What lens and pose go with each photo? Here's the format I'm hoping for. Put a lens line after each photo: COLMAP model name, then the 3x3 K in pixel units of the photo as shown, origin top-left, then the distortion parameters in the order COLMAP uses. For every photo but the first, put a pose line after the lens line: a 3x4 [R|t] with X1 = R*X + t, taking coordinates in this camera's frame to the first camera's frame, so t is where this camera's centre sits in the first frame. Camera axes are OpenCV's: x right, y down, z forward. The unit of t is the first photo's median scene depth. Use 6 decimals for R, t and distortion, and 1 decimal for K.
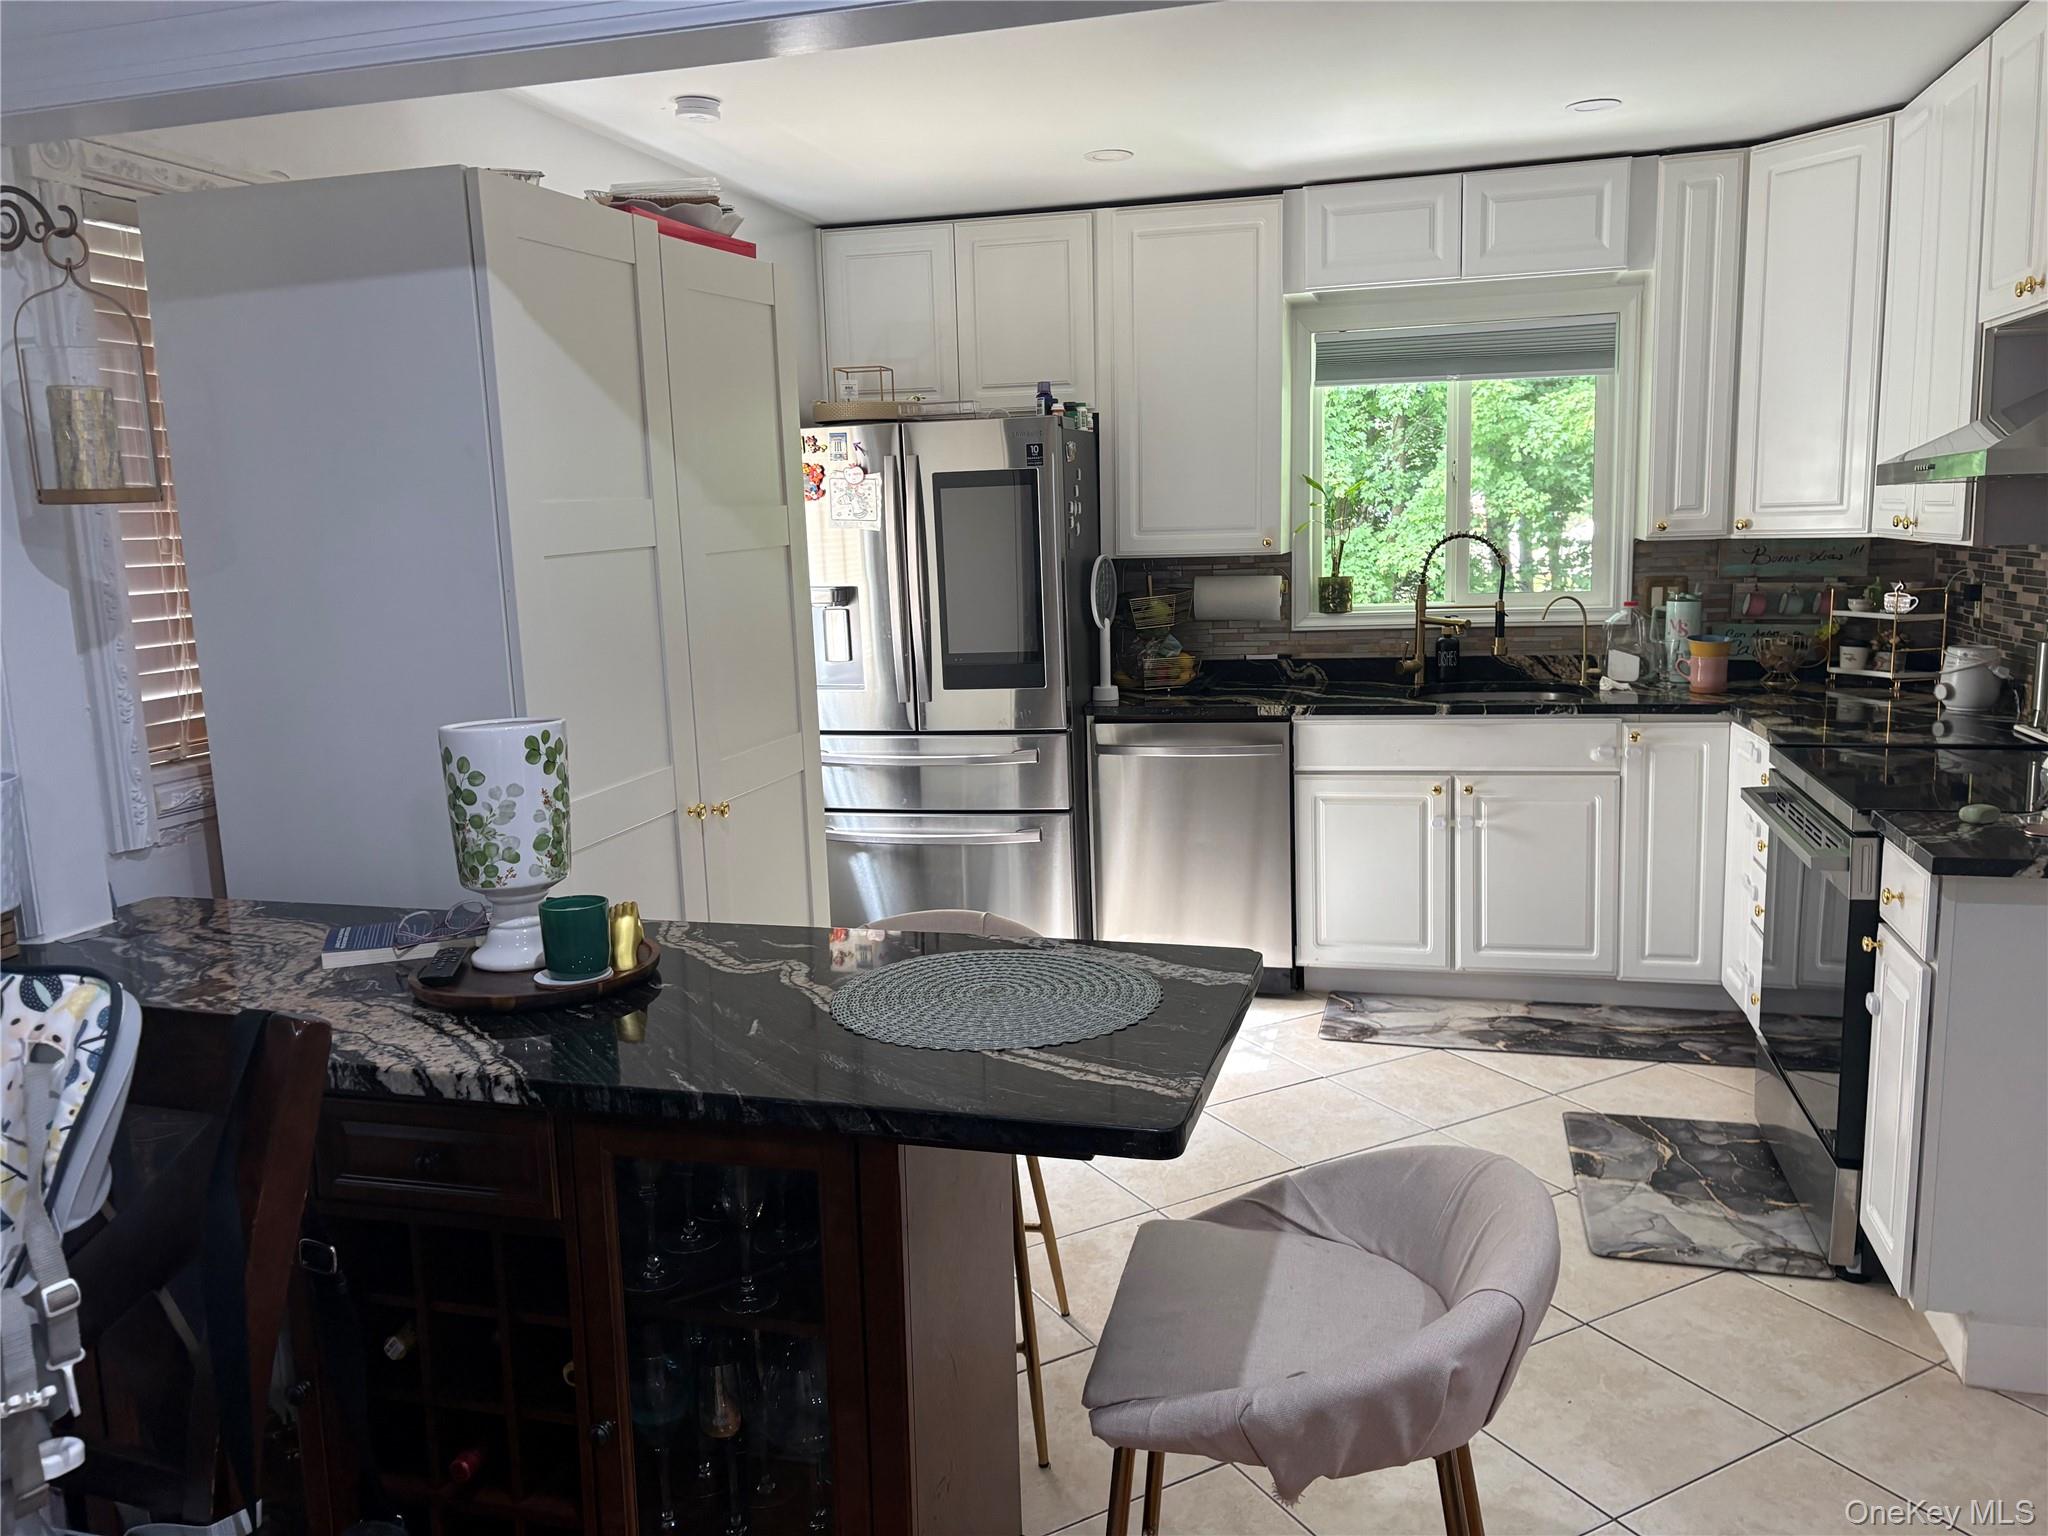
lens RADIAL K [[1557.4, 0, 1024.0], [0, 1557.4, 768.0], [0, 0, 1]] dist [0.006693, 0.003269]
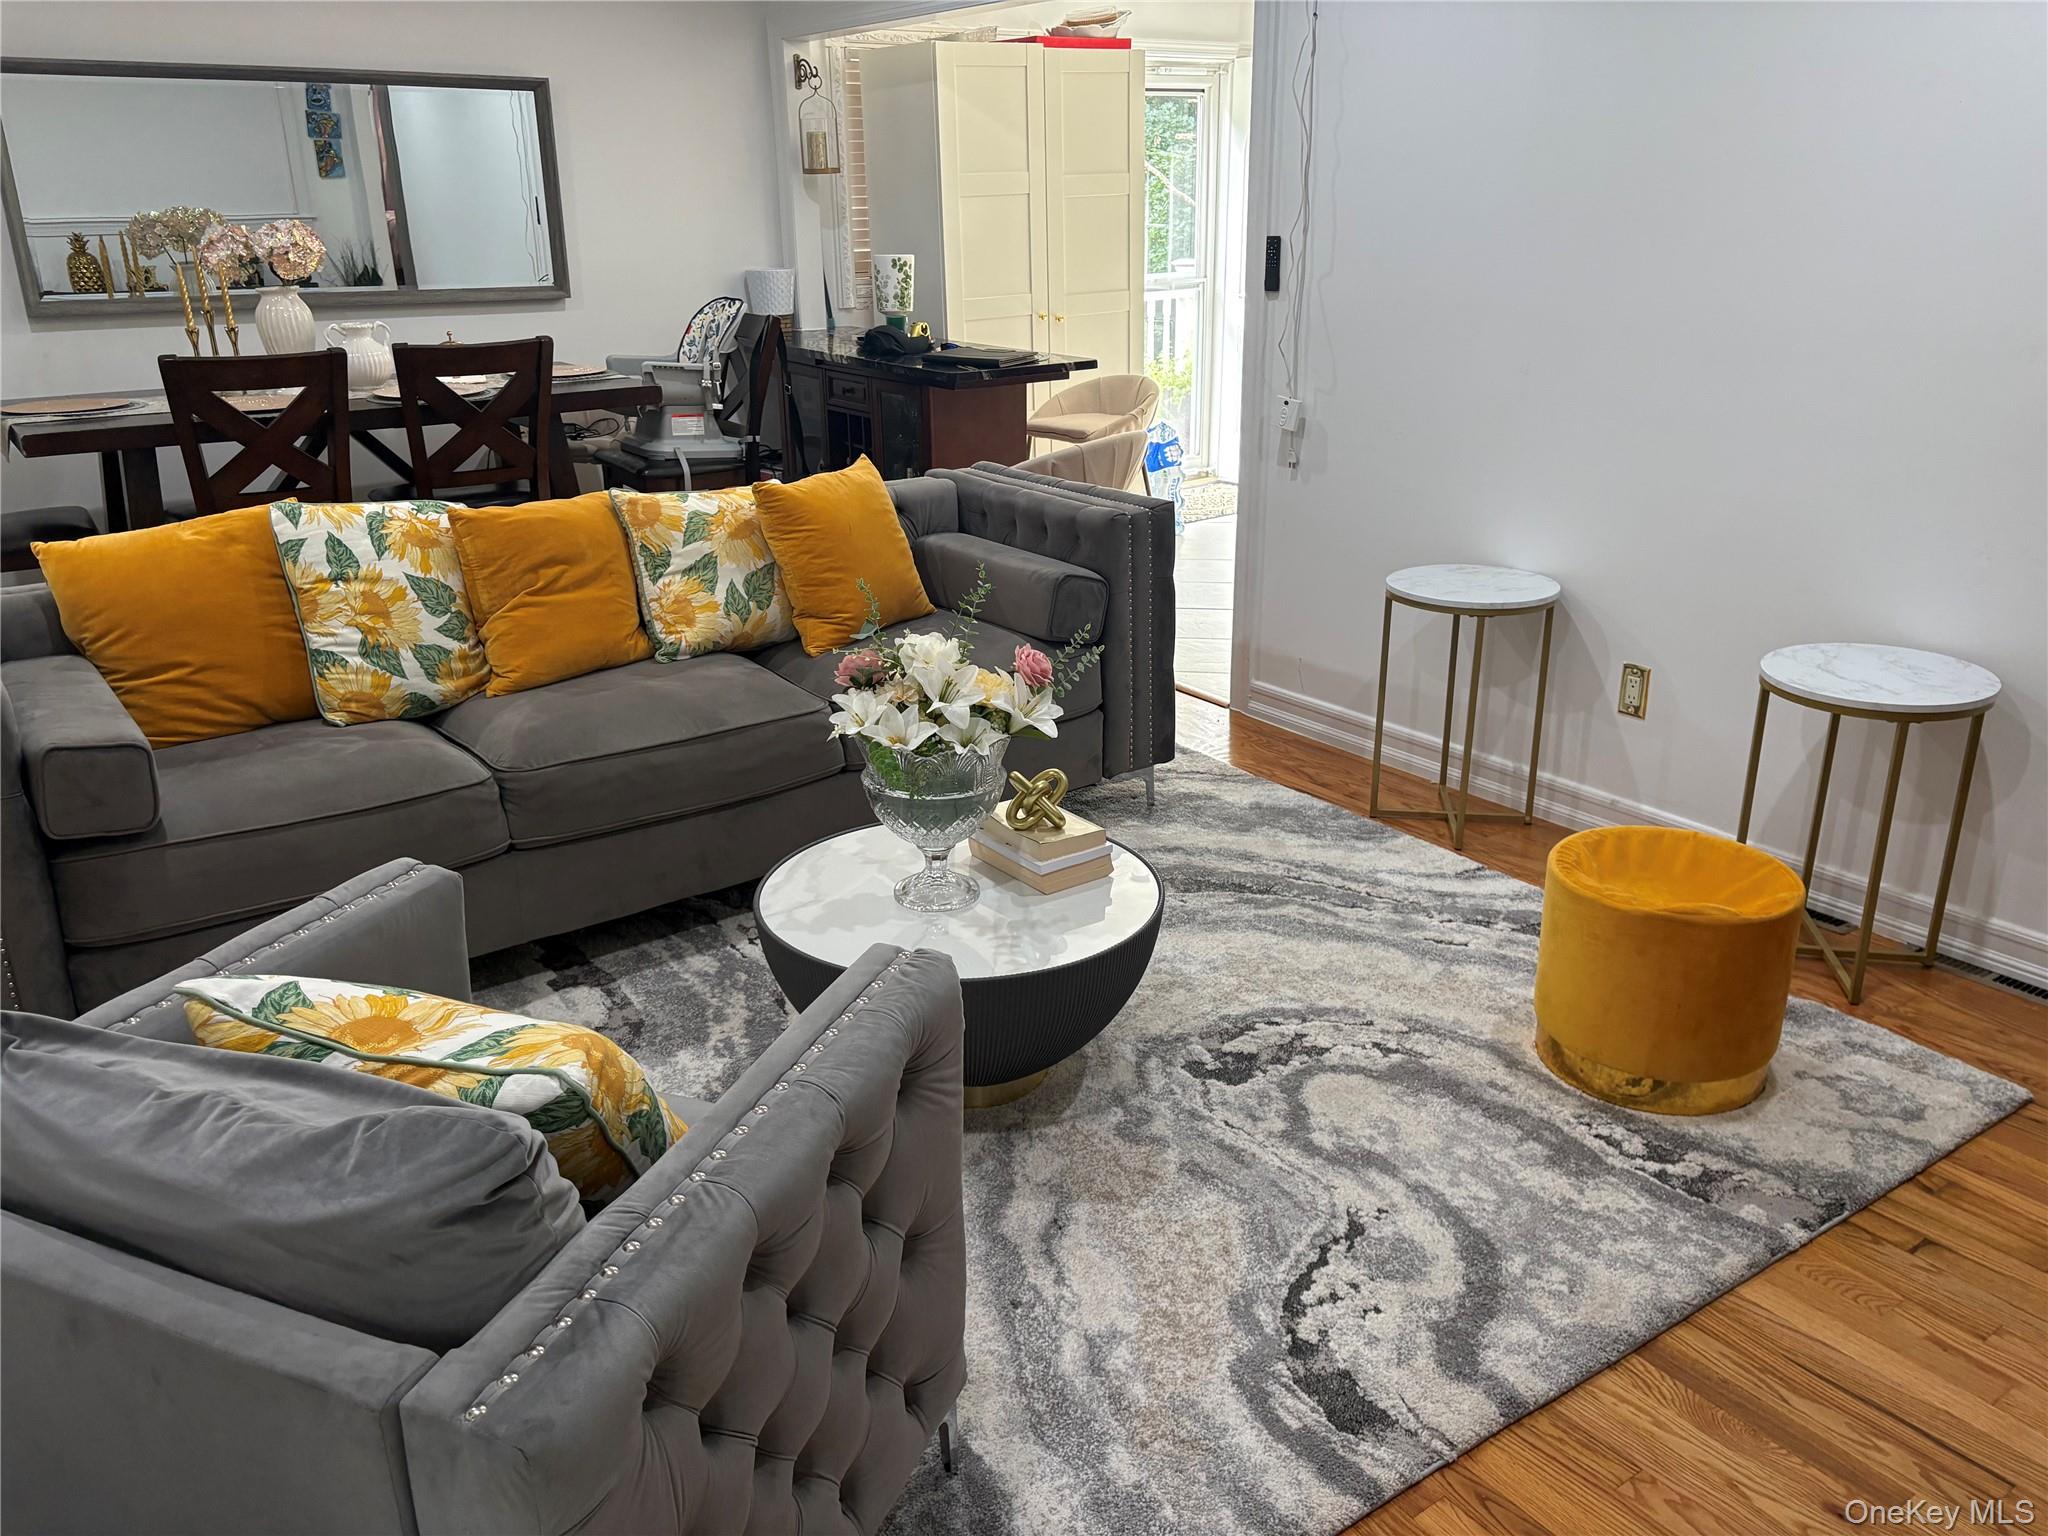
lens RADIAL K [[1557.4, 0, 1024.0], [0, 1557.4, 768.0], [0, 0, 1]] dist [0.006693, 0.003269]
pose [[0.781848, 0.238690, -0.575970, 1.693588], [-0.113349, 0.962837, 0.245147, 0.146602], [0.613079, -0.126382, 0.779847, -1.210166]]
